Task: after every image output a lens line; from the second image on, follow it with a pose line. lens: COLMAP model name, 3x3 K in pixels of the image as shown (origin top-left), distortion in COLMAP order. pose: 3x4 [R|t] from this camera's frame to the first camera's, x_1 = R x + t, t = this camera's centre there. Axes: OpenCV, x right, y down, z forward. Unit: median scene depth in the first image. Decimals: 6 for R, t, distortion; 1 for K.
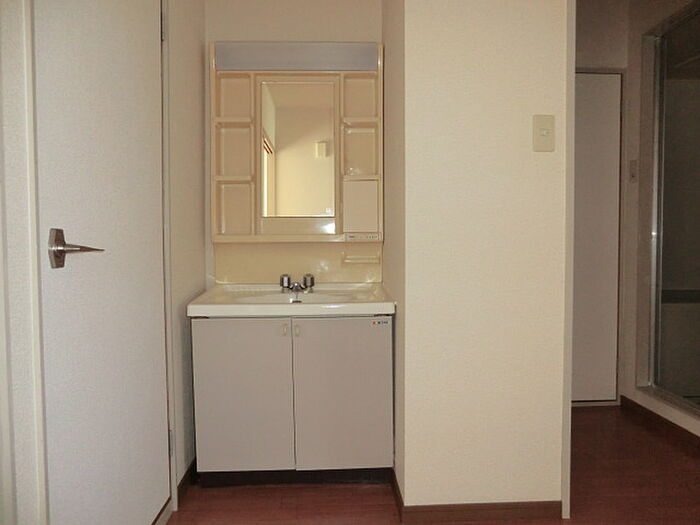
lens RADIAL K [[508.8, 0, 350.0], [0, 508.8, 262.5], [0, 0, 1]] dist [-0.087842, 0.089263]
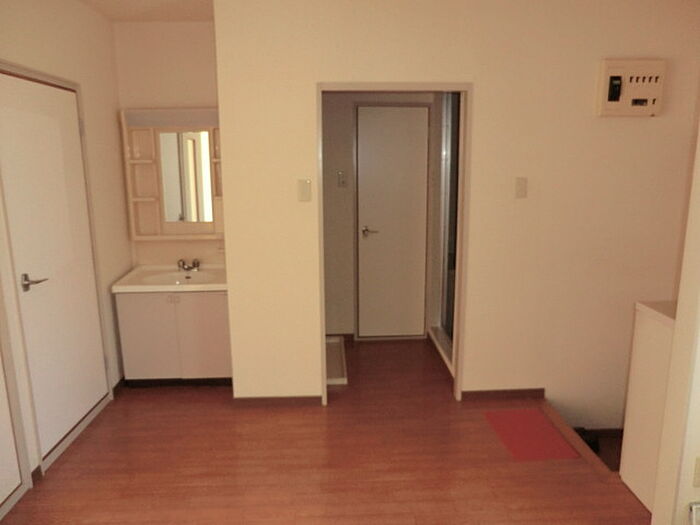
lens RADIAL K [[508.8, 0, 350.0], [0, 508.8, 262.5], [0, 0, 1]] dist [-0.087842, 0.089263]
pose [[0.999996, -0.002088, -0.001998, 0.449736], [0.002380, 0.987238, 0.159234, -0.242541], [0.001640, -0.159238, 0.987239, -0.611268]]
